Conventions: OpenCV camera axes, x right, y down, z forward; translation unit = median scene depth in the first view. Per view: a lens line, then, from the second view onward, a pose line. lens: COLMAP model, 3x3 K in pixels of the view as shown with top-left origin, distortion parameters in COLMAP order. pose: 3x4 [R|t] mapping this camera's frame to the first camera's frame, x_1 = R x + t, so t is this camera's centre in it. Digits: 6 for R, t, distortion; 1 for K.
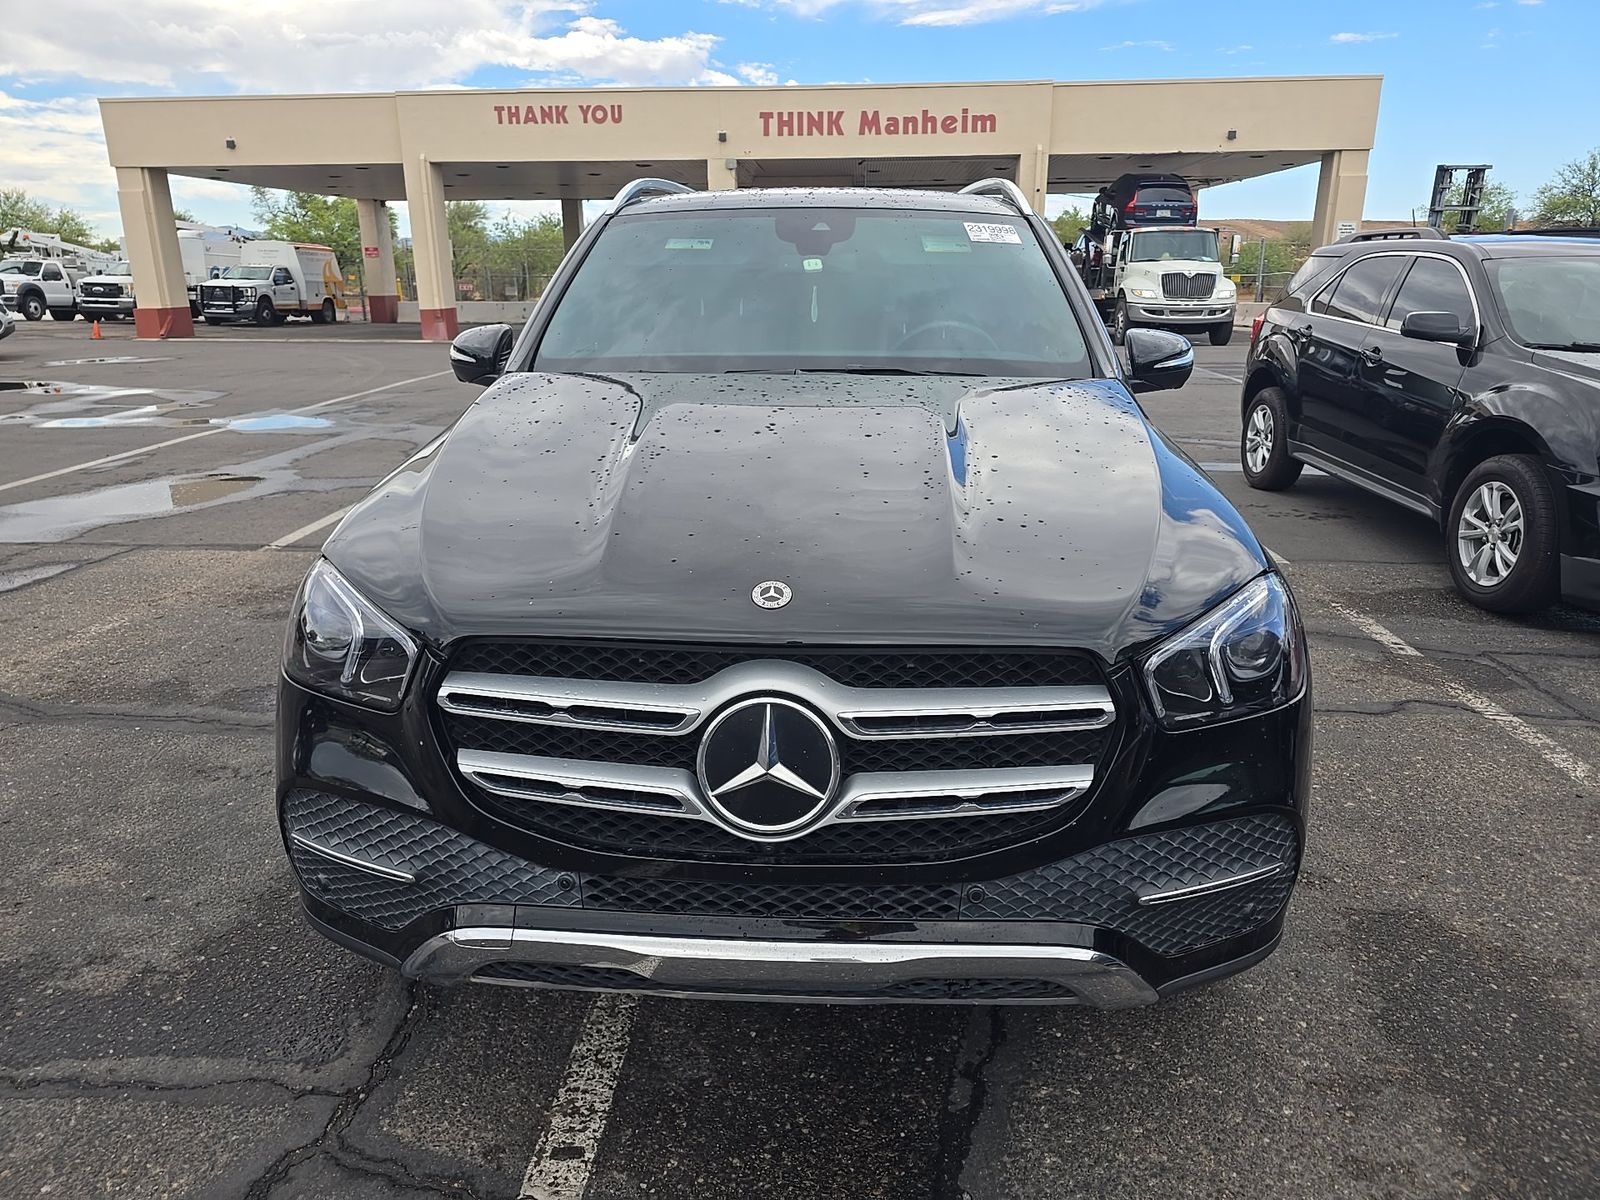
lens RADIAL K [[1075.7, 0, 788.8], [0, 1075.7, 588.6], [0, 0, 1]] dist [0.011706, -0.005155]
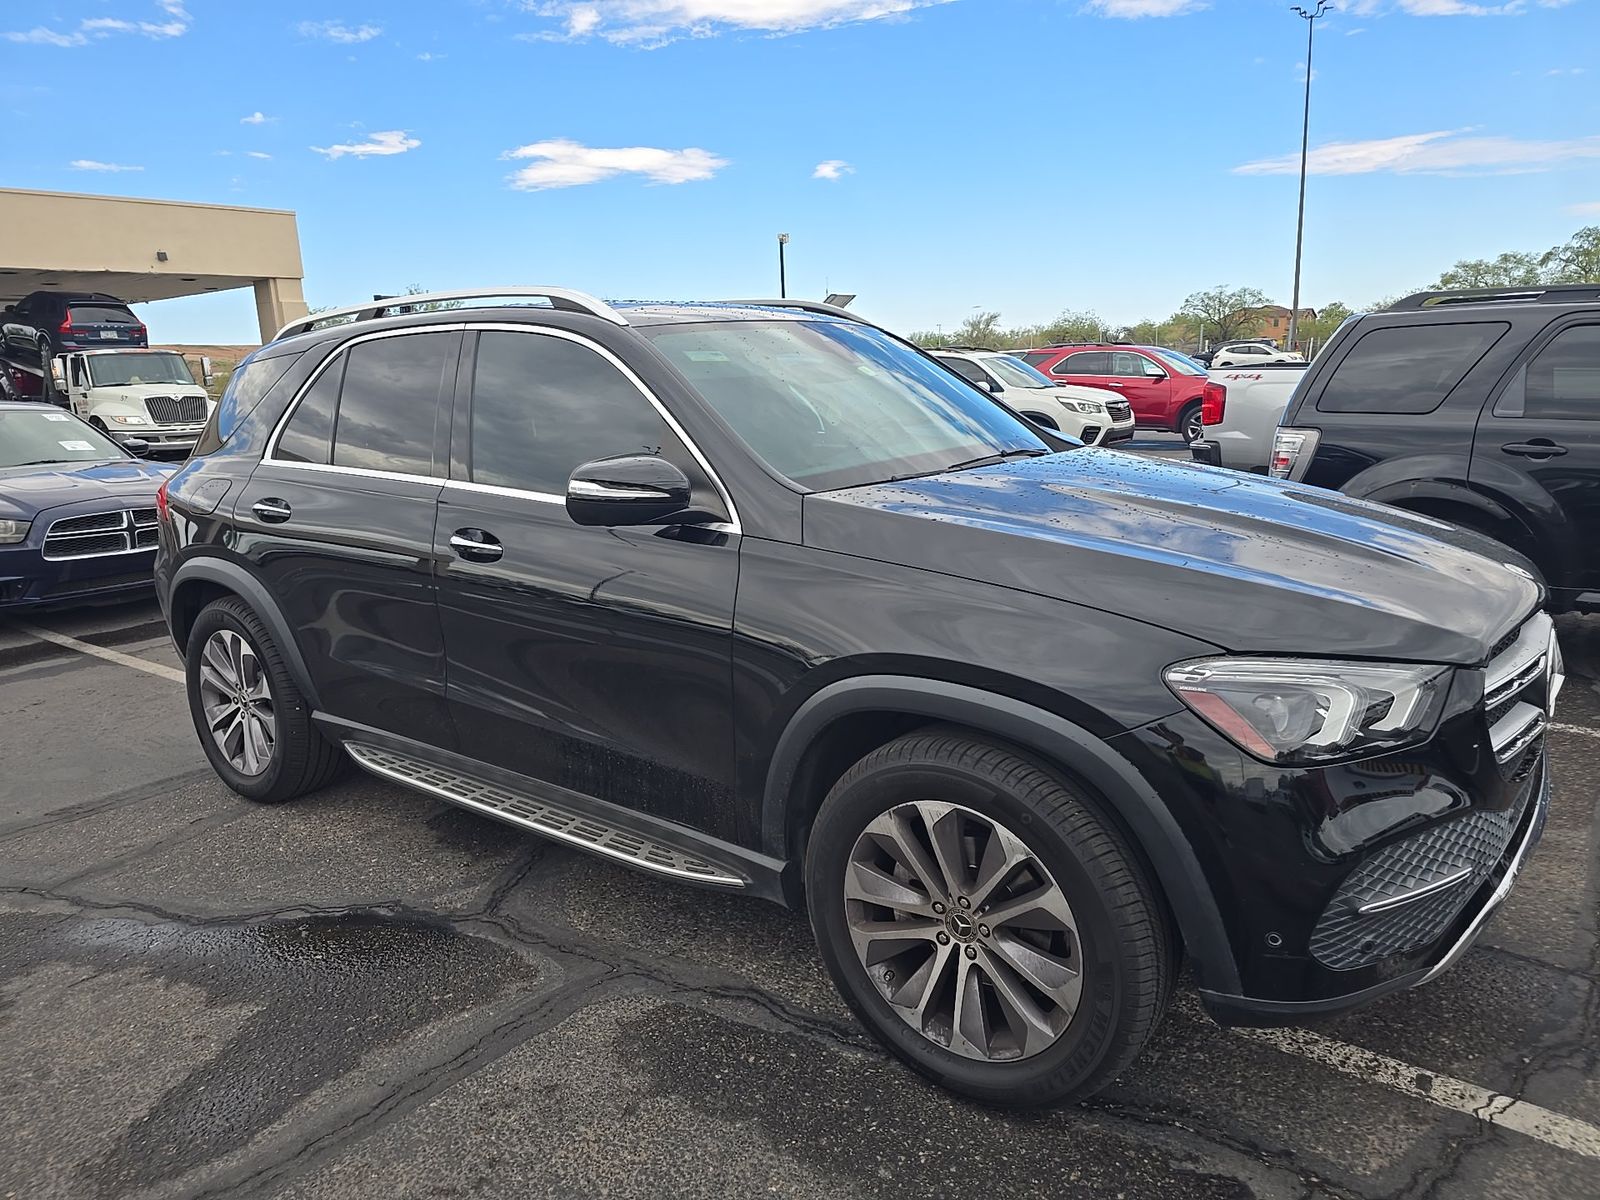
lens RADIAL K [[1075.7, 0, 788.8], [0, 1075.7, 588.6], [0, 0, 1]] dist [0.011706, -0.005155]
pose [[0.570552, -0.184895, 0.800178, -0.100976], [0.268075, 0.962888, 0.031346, -0.016063], [-0.776277, 0.196623, 0.598943, 0.049468]]
